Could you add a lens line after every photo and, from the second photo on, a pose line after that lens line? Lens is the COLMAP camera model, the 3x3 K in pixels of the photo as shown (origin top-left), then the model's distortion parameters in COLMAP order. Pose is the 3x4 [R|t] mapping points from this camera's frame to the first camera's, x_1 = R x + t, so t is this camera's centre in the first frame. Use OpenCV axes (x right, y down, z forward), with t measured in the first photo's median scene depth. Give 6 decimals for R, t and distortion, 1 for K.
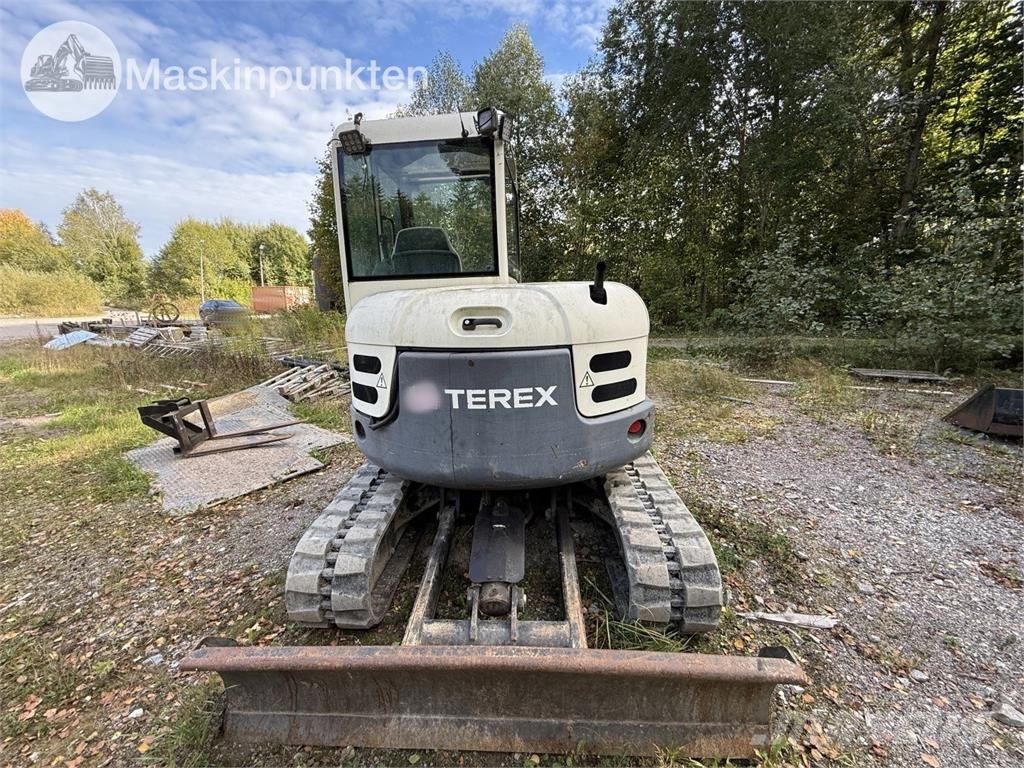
lens RADIAL K [[410.7, 0, 515.8], [0, 410.7, 385.3], [0, 0, 1]] dist [0.004194, -0.001011]
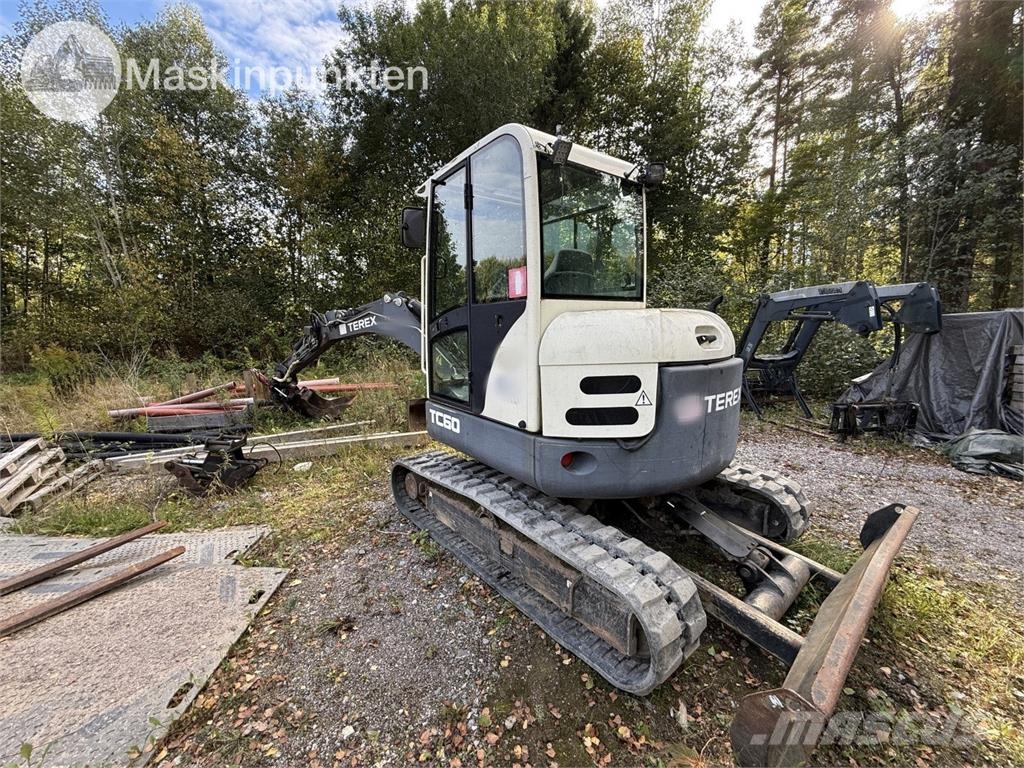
lens RADIAL K [[410.7, 0, 506.7], [0, 410.7, 381.0], [0, 0, 1]] dist [0.004194, -0.001011]
pose [[0.734835, -0.075219, 0.674062, -0.958657], [0.138189, 0.989589, -0.040220, -0.045017], [-0.664019, 0.122703, 0.737579, 0.373508]]
